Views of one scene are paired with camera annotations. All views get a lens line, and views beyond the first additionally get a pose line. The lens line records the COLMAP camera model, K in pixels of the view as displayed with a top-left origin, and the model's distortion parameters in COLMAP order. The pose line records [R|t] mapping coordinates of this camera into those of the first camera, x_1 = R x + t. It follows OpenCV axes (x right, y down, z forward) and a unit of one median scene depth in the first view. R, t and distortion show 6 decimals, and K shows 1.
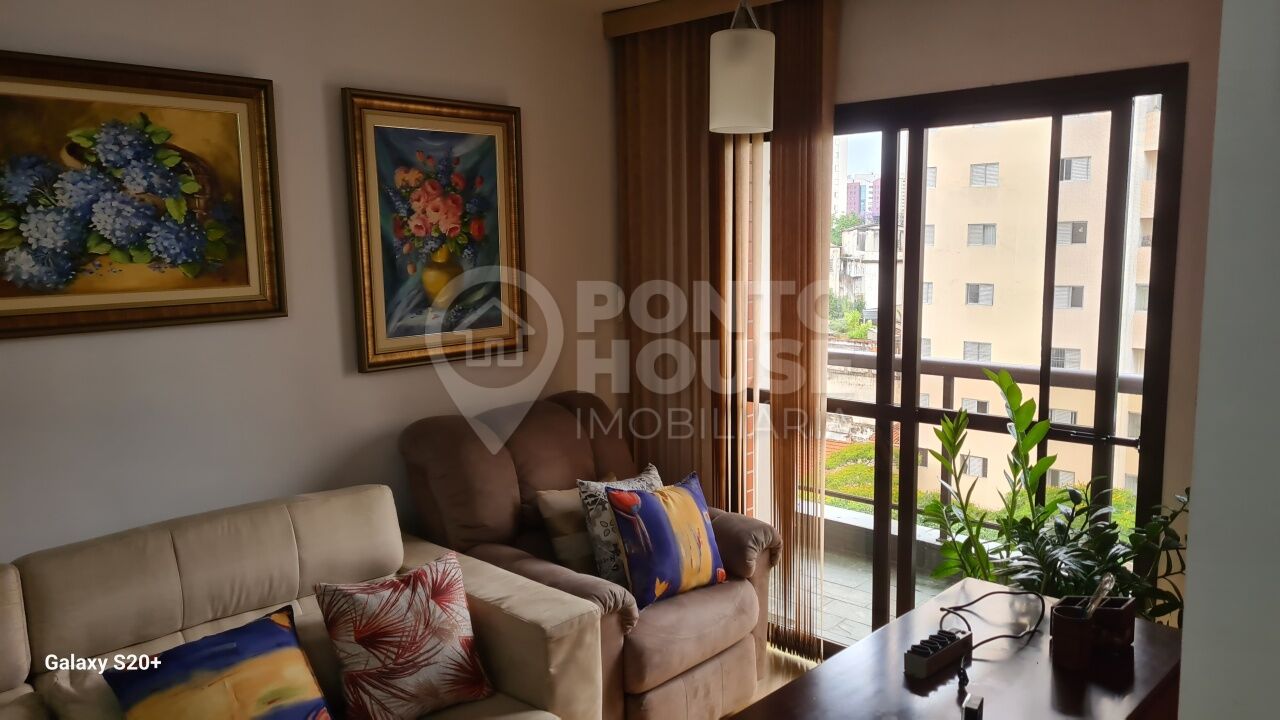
lens RADIAL K [[959.6, 0, 631.0], [0, 959.6, 353.3], [0, 0, 1]] dist [0.036968, -0.037092]
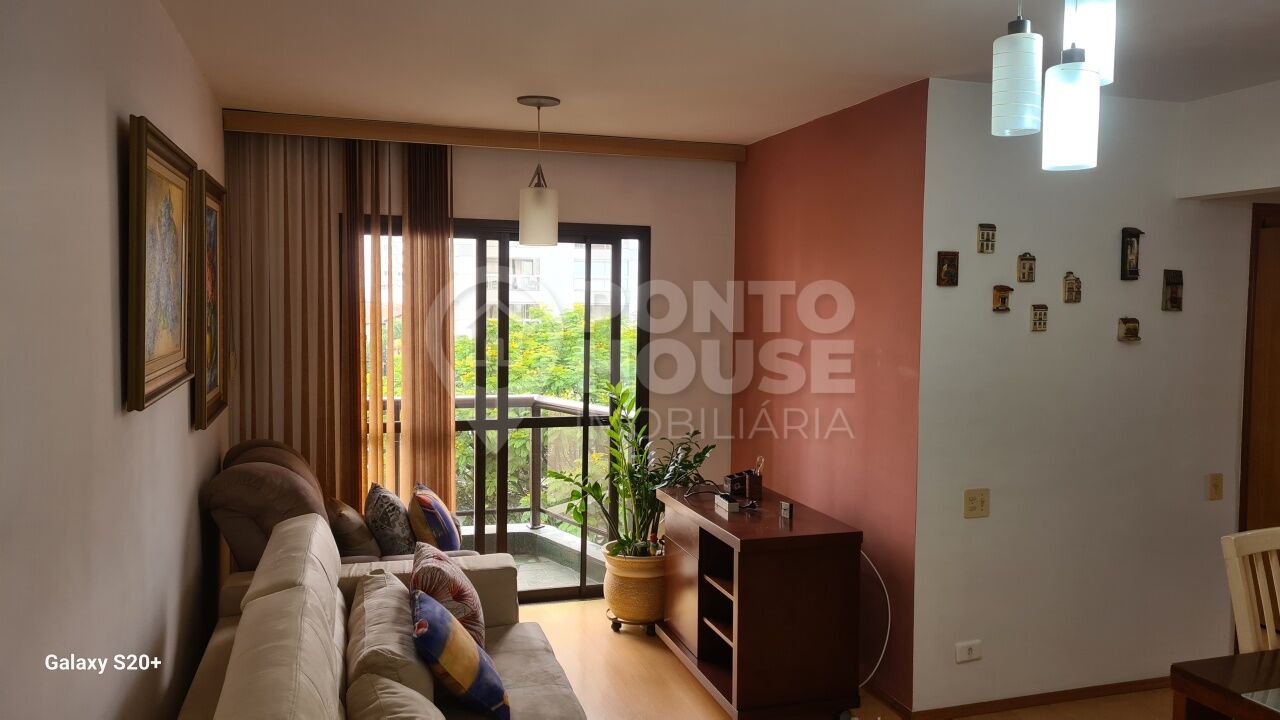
lens RADIAL K [[959.6, 0, 641.9], [0, 959.6, 361.6], [0, 0, 1]] dist [0.036968, -0.037092]
pose [[0.484627, -0.029594, 0.874220, -1.008126], [0.092234, 0.995585, -0.017427, 0.010526], [-0.869845, 0.089078, 0.485217, 0.062808]]
